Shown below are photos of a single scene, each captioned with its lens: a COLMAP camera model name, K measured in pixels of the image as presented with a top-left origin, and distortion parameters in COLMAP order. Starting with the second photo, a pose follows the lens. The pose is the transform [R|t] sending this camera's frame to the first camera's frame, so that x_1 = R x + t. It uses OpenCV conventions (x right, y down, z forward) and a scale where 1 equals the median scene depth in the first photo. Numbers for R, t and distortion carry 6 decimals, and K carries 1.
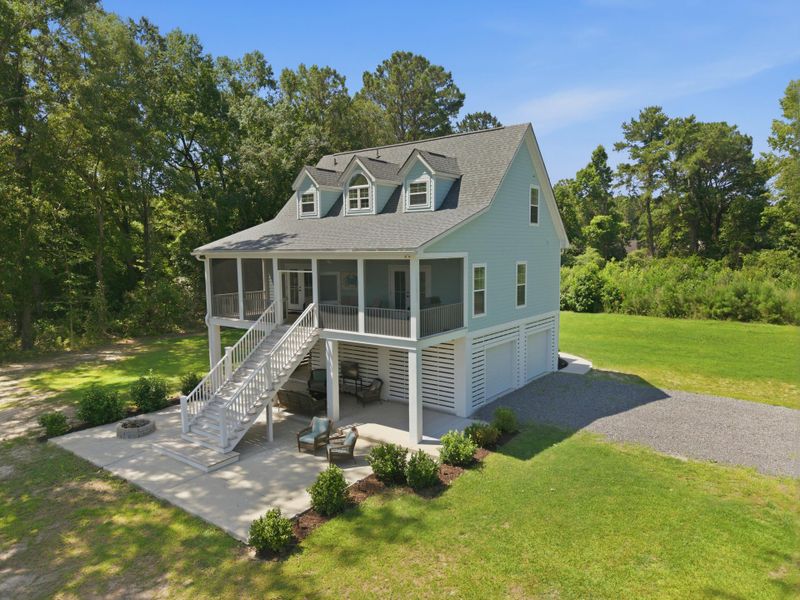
lens RADIAL K [[565.0, 0, 400.0], [0, 565.0, 300.0], [0, 0, 1]] dist [-0.000368, -0.000231]
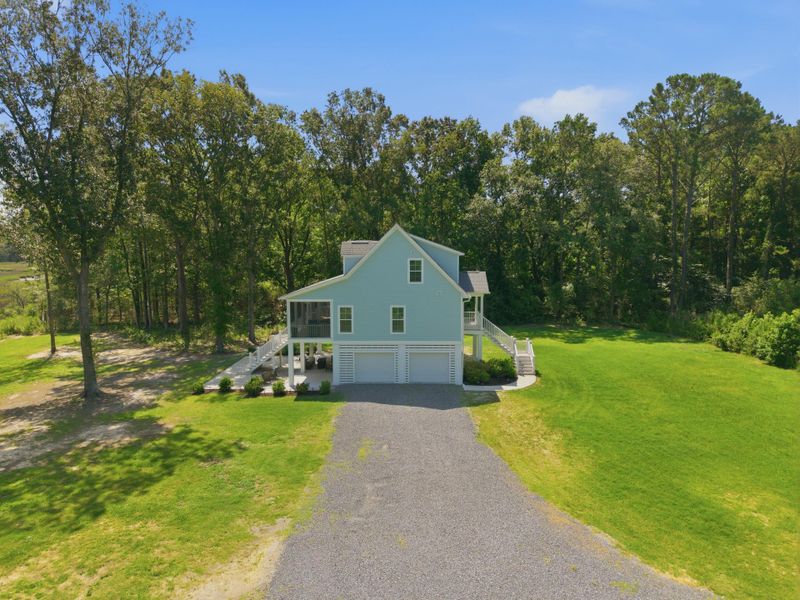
lens RADIAL K [[565.0, 0, 400.0], [0, 565.0, 300.0], [0, 0, 1]] dist [-0.000368, -0.000231]
pose [[0.539050, 0.082963, -0.838178, 1.840918], [-0.071080, 0.996068, 0.052878, -0.198835], [0.839269, 0.031074, 0.542828, 0.144266]]
